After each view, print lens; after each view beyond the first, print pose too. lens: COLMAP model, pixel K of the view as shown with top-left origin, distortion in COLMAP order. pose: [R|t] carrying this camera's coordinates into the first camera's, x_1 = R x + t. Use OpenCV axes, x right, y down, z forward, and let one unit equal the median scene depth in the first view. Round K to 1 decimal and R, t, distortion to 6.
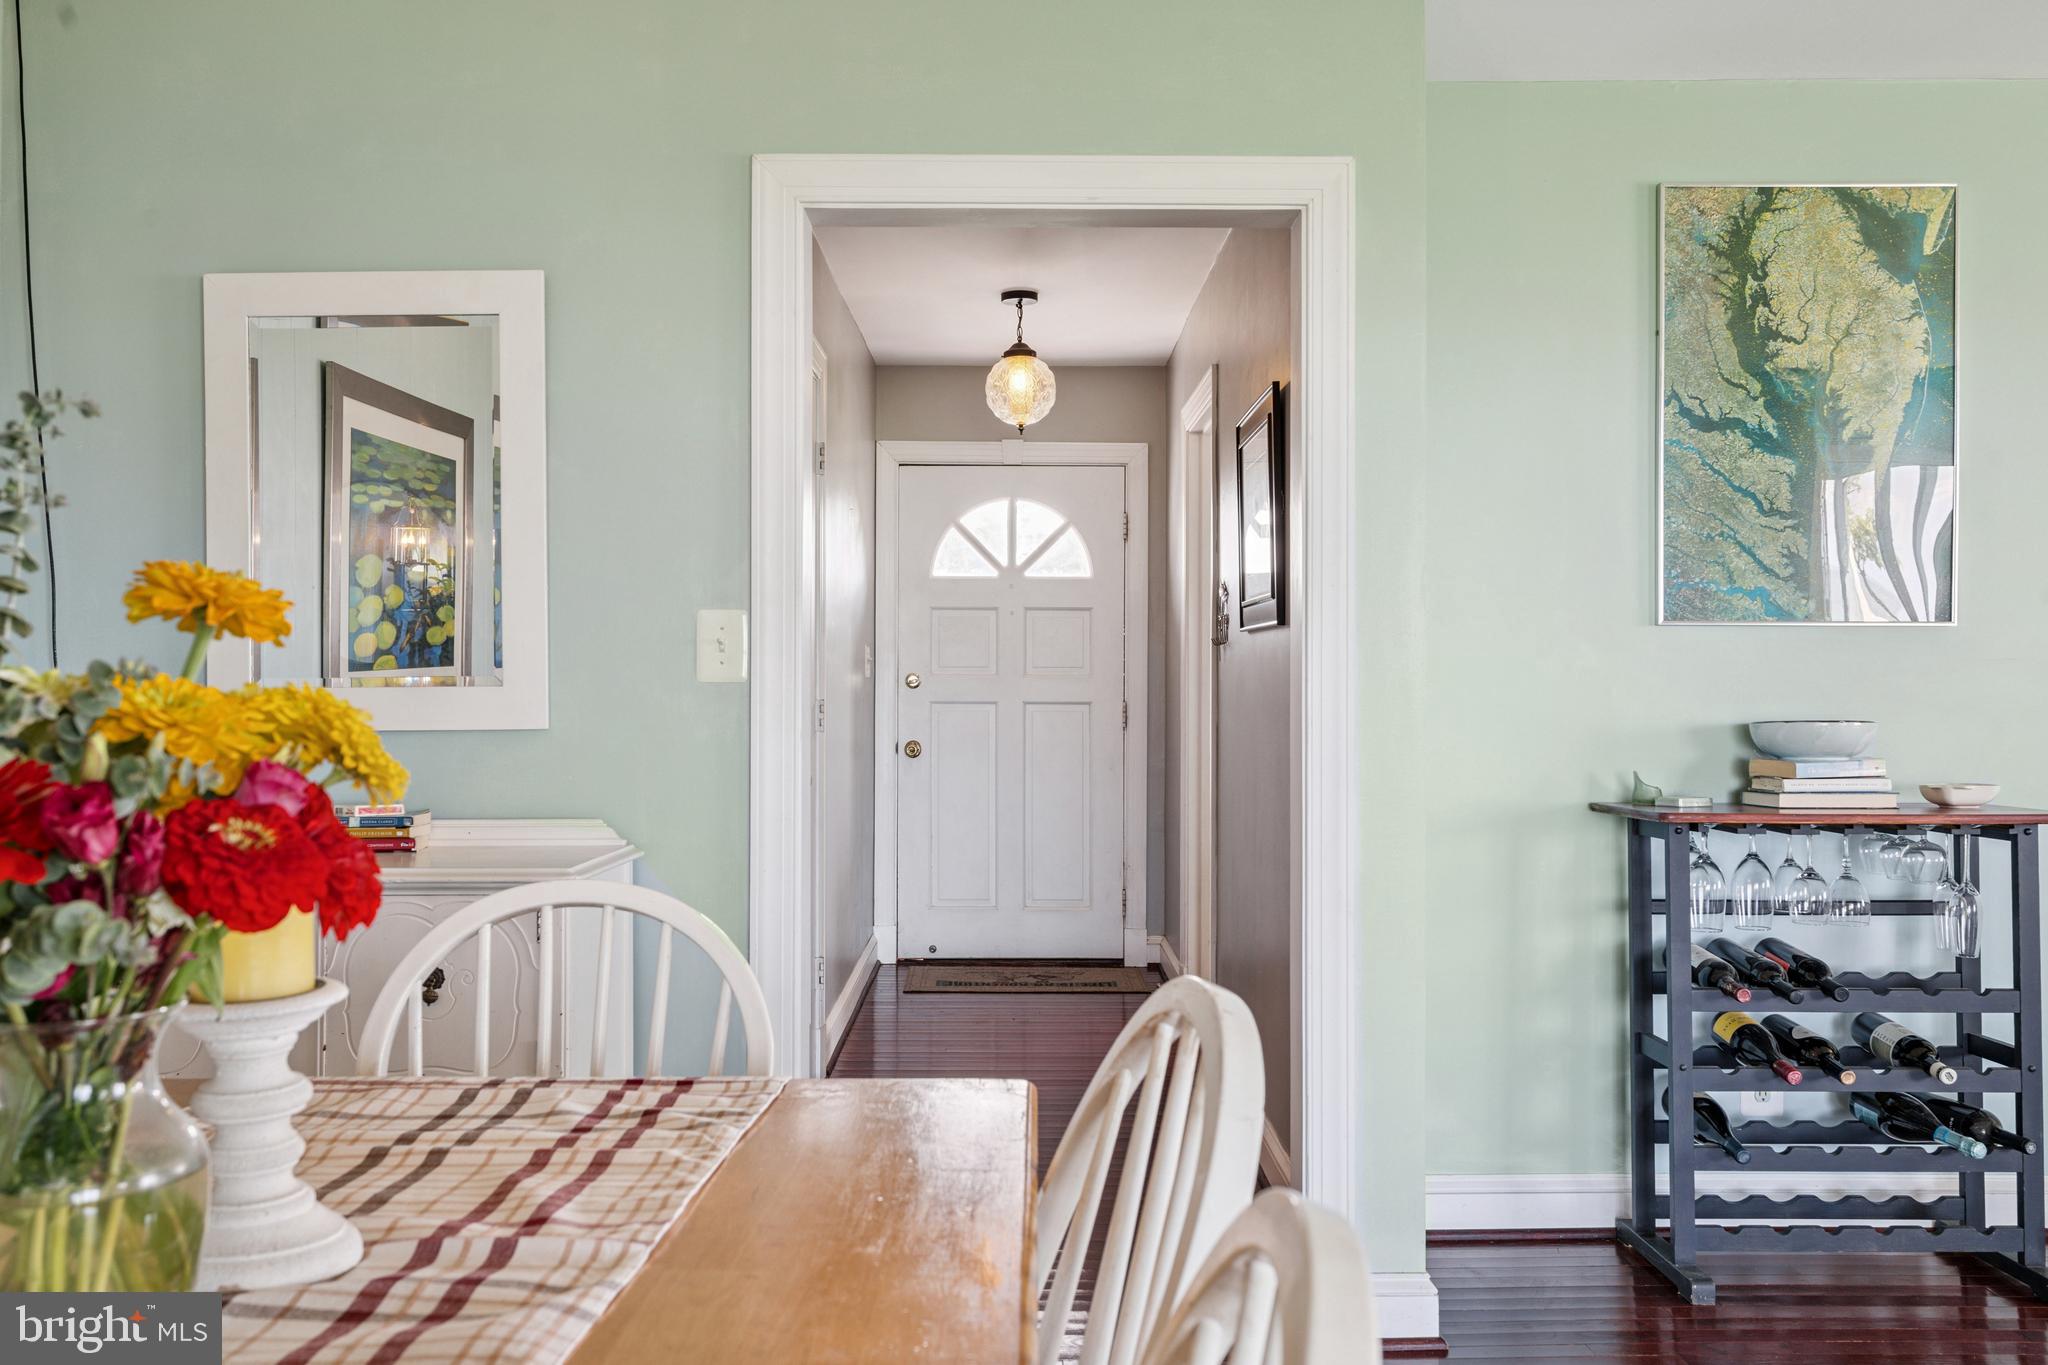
lens RADIAL K [[1718.7, 0, 1024.0], [0, 1718.7, 682.5], [0, 0, 1]] dist [0.007377, 0.003360]
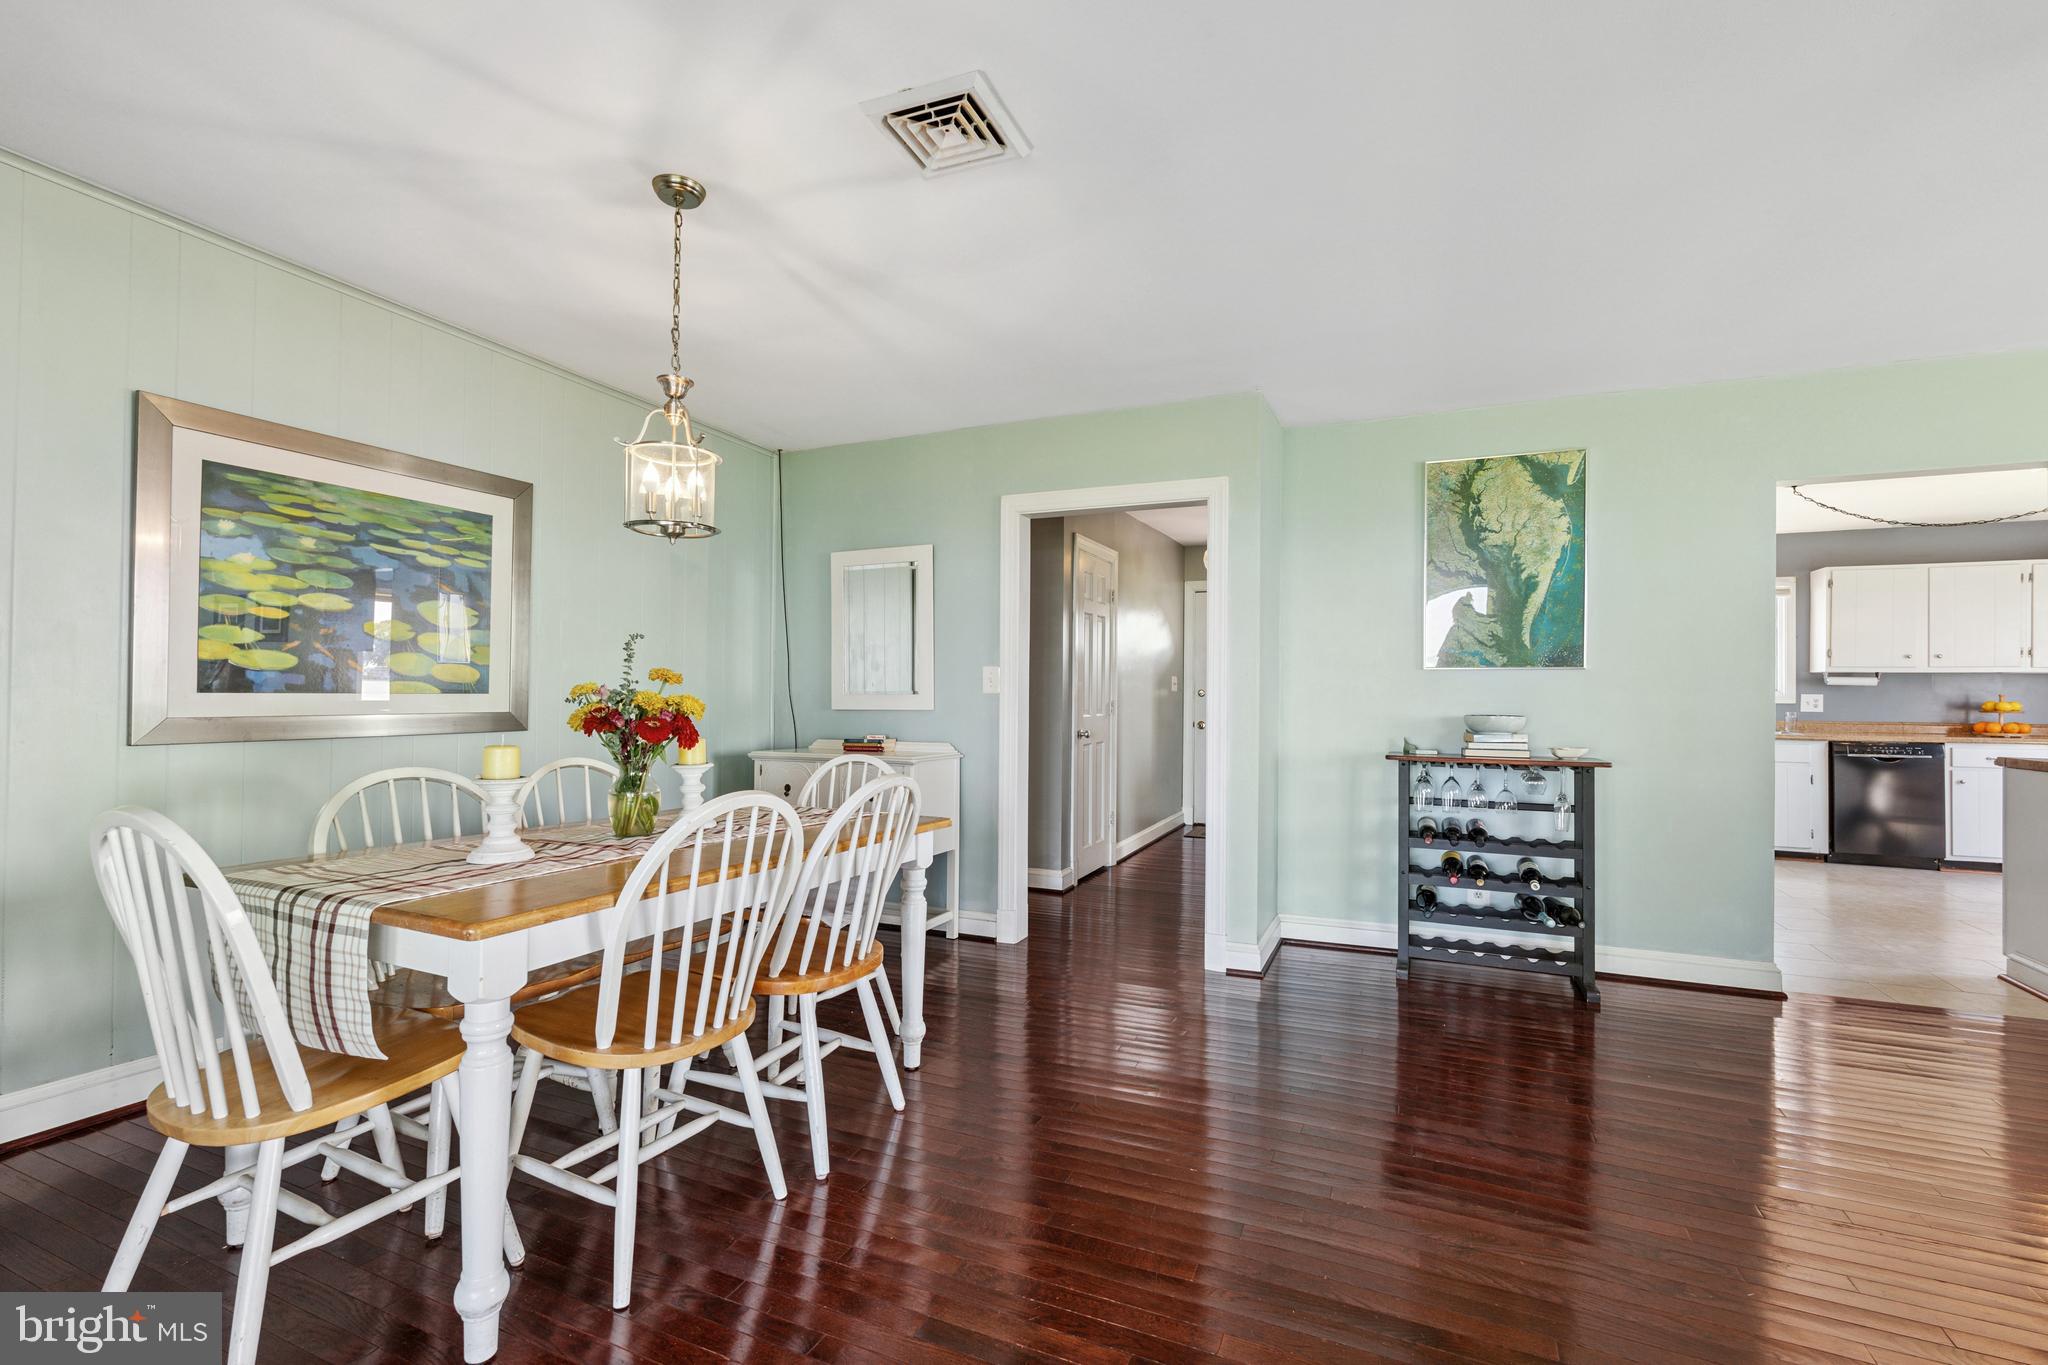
lens RADIAL K [[902.7, 0, 1032.3], [0, 902.7, 688.0], [0, 0, 1]] dist [-0.005028, 0.000199]
pose [[0.914932, 0.003619, -0.403591, 0.375604], [-0.005687, 0.999976, -0.003924, -0.003070], [0.403567, 0.005886, 0.914931, -0.214991]]
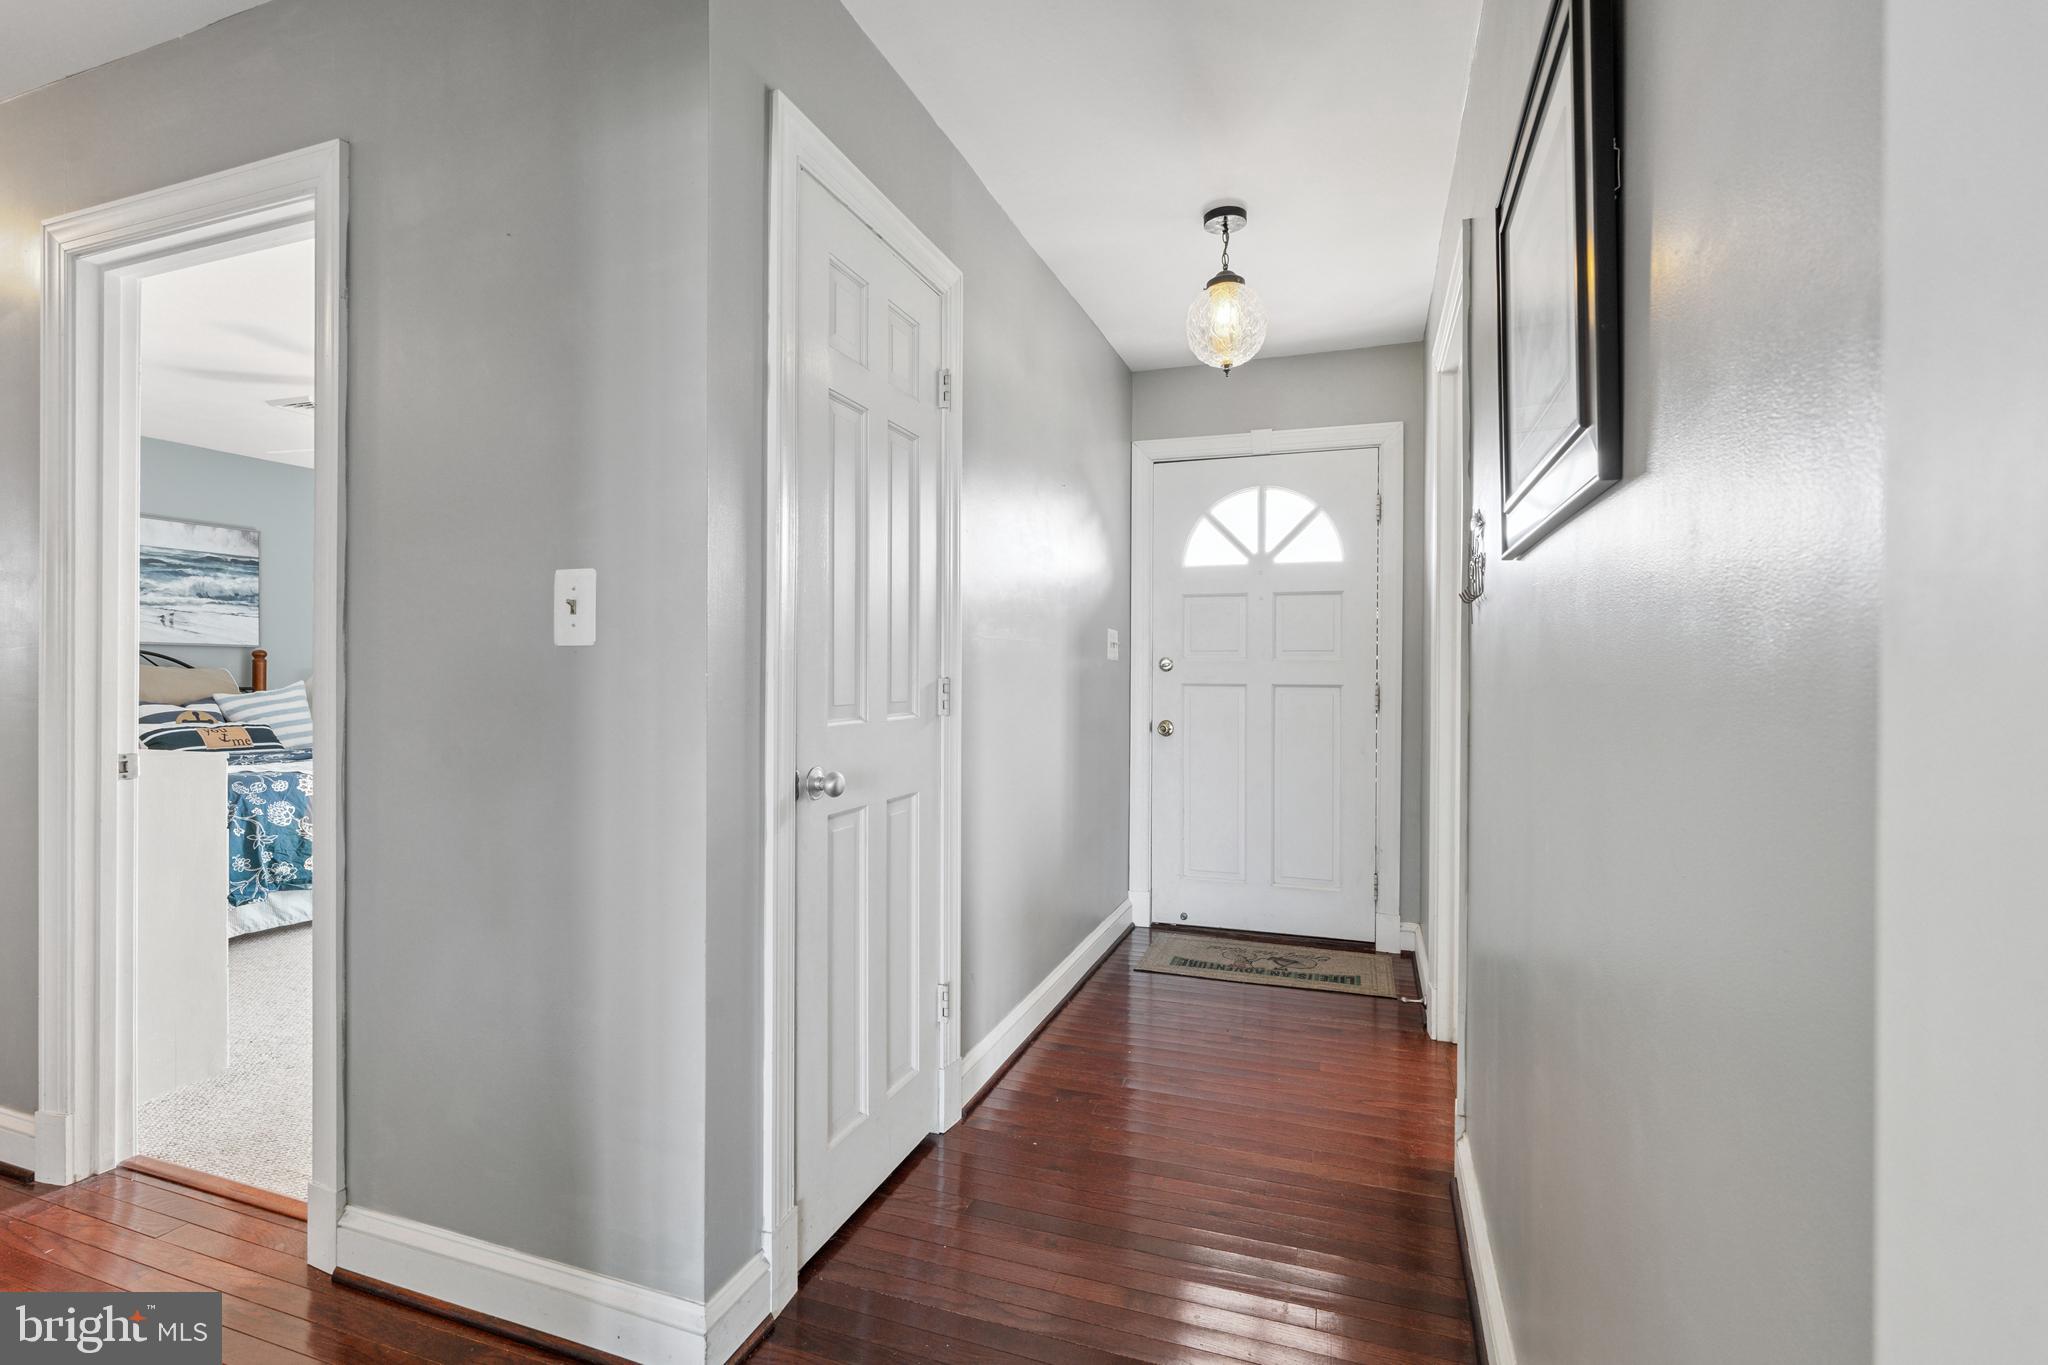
lens RADIAL K [[948.7, 0, 1024.0], [0, 948.7, 682.5], [0, 0, 1]] dist [0.003330, 0.000132]
pose [[0.939965, 0.002910, -0.341258, 0.103239], [-0.001083, 0.999984, 0.005543, 0.013438], [0.341268, -0.004840, 0.939953, 0.792908]]
